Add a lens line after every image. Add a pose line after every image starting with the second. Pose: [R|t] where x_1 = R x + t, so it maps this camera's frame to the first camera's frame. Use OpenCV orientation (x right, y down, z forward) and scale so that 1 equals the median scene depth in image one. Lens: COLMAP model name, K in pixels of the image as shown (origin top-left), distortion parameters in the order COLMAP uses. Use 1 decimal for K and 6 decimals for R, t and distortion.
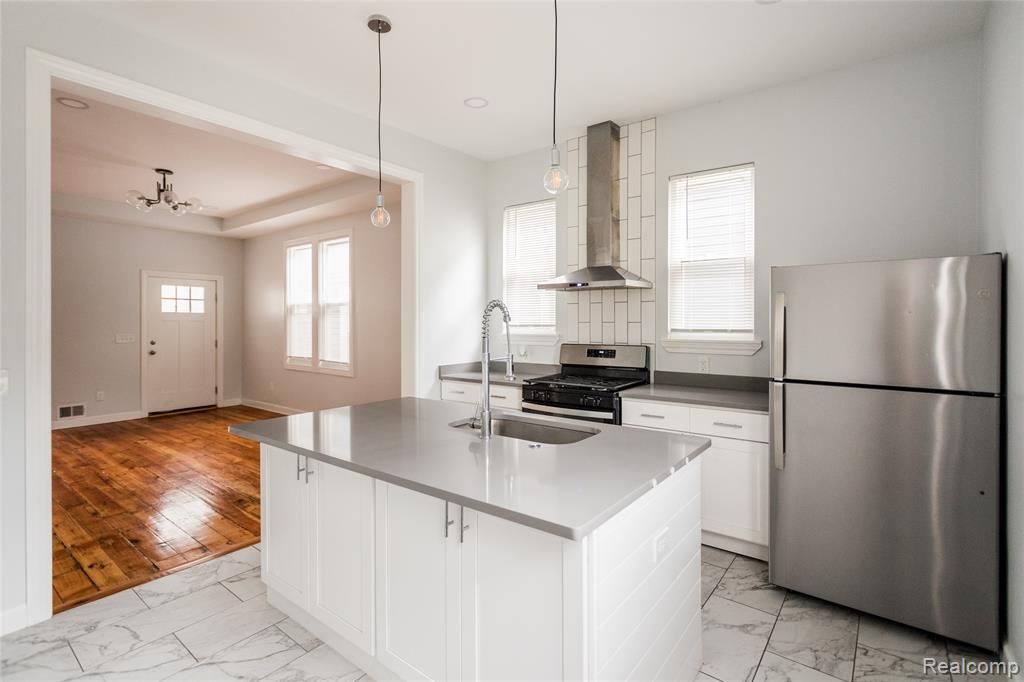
lens RADIAL K [[485.4, 0, 515.4], [0, 485.4, 324.2], [0, 0, 1]] dist [0.000139, -0.000028]
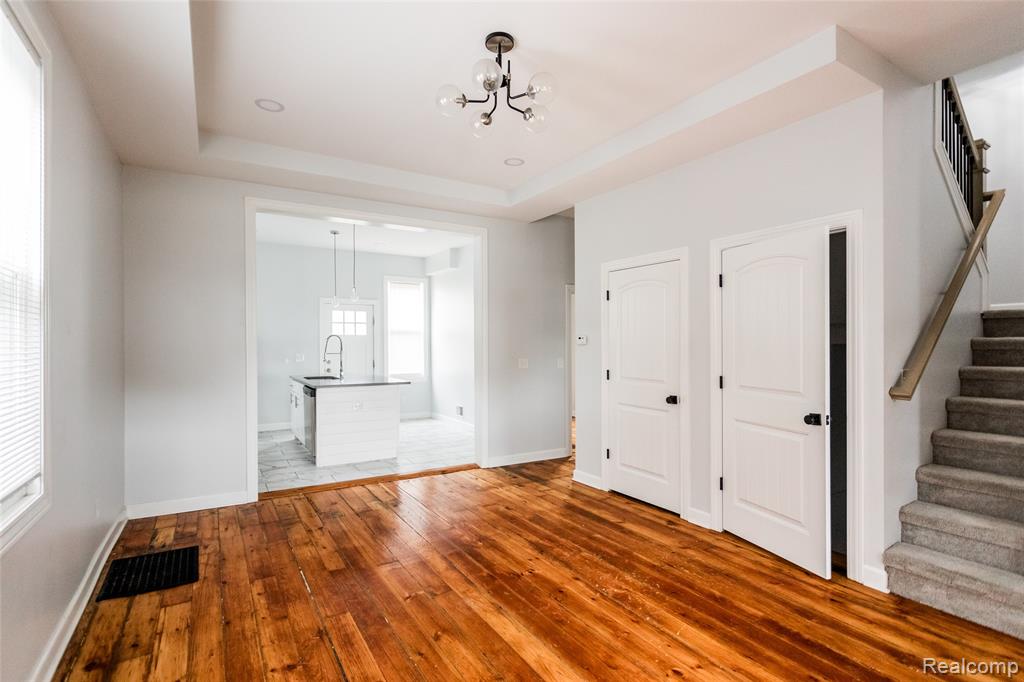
lens RADIAL K [[487.4, 0, 512.0], [0, 487.4, 341.0], [0, 0, 1]] dist [0.001093, -0.000025]
pose [[-0.936728, 0.003309, 0.350043, -1.093739], [0.004053, 0.999991, 0.001393, -0.002286], [-0.350035, 0.002724, -0.936733, 1.767471]]
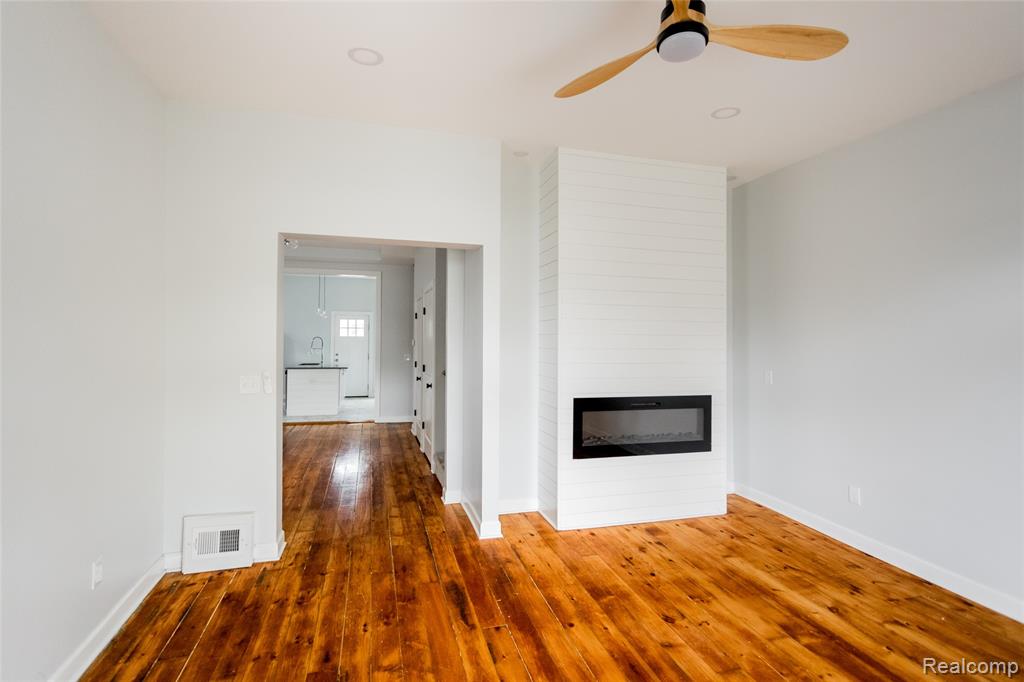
lens RADIAL K [[482.1, 0, 500.0], [0, 482.1, 335.7], [0, 0, 1]] dist [0.001742, 0.000168]
pose [[-0.794511, 0.000808, 0.607249, -2.215697], [-0.003809, 0.999973, -0.006314, -0.014874], [-0.607238, -0.007329, -0.794486, 1.876728]]
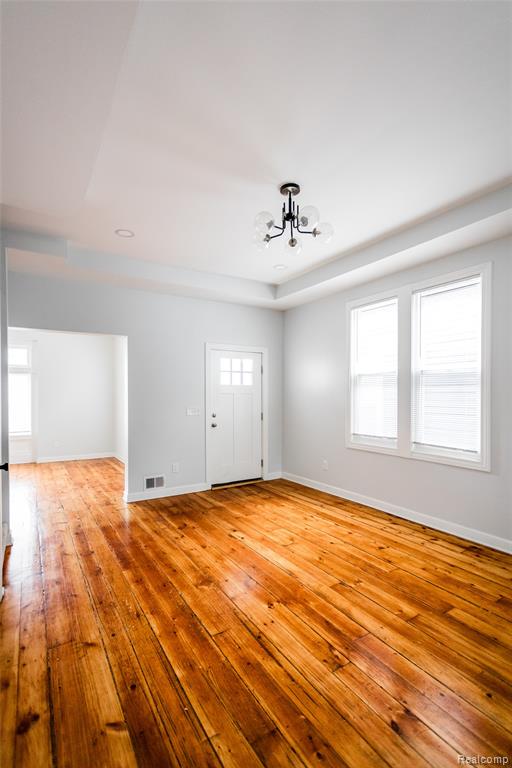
lens RADIAL K [[360.3, 0, 246.4], [0, 360.3, 398.9], [0, 0, 1]] dist [0.000197, 0.000720]
pose [[0.931276, 0.003184, -0.364301, -0.703084], [0.001041, 0.999934, 0.011400, -0.007240], [0.364313, -0.010995, 0.931212, 0.561083]]
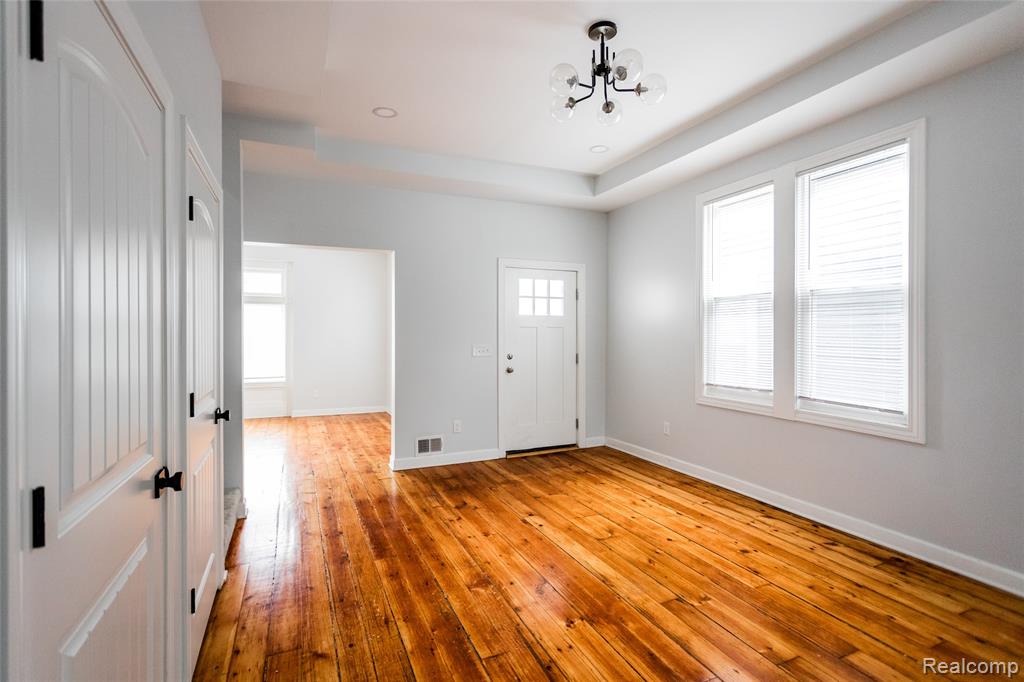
lens RADIAL K [[482.1, 0, 500.0], [0, 482.1, 335.7], [0, 0, 1]] dist [0.001742, 0.000168]
pose [[0.870886, 0.000569, -0.491485, -0.679868], [0.000848, 0.999996, 0.002659, 0.007384], [0.491485, -0.002732, 0.870882, 0.601737]]
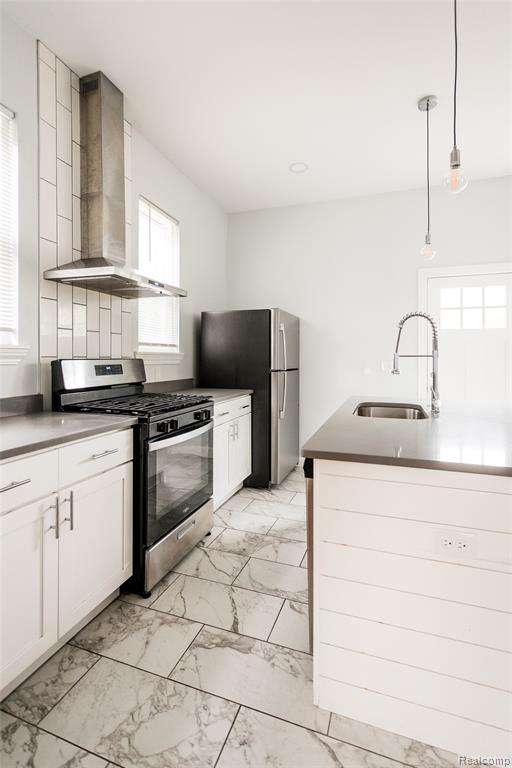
lens RADIAL K [[365.6, 0, 254.8], [0, 365.6, 355.8], [0, 0, 1]] dist [0.001093, -0.000025]
pose [[-0.305735, 0.006170, 0.952097, -0.439695], [0.004847, 0.999976, -0.004924, 0.038506], [-0.952104, 0.003109, -0.305757, 0.887351]]
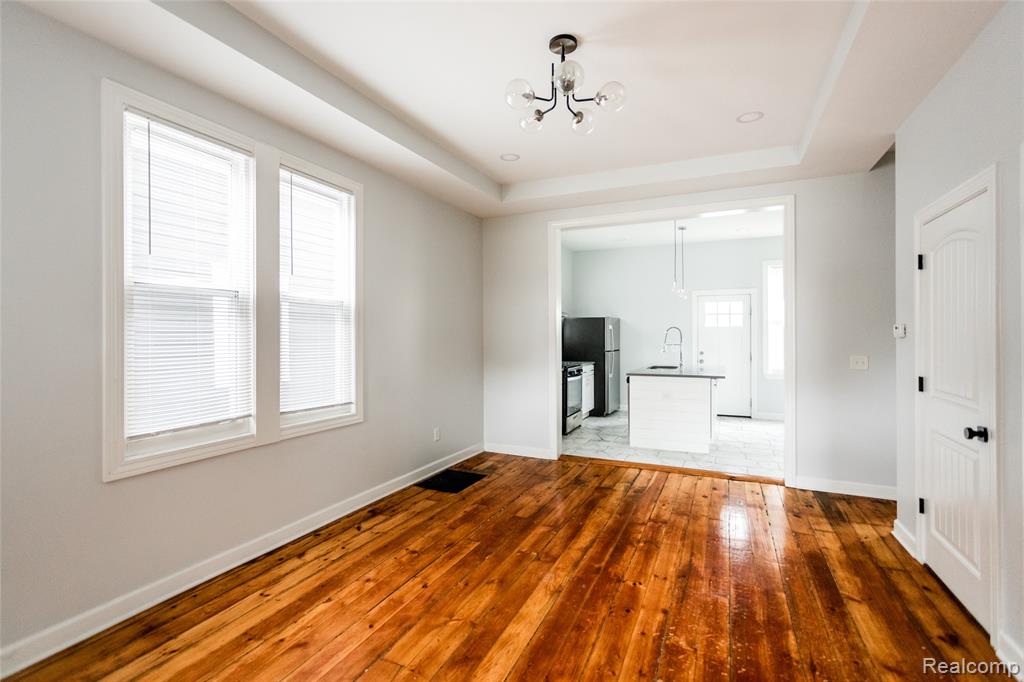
lens RADIAL K [[480.5, 0, 511.5], [0, 480.5, 335.1], [0, 0, 1]] dist [0.000197, 0.000720]
pose [[-0.232106, 0.000852, 0.972690, -1.453401], [0.010365, 0.999945, 0.001598, -0.002910], [-0.972635, 0.010452, -0.232102, 1.410004]]
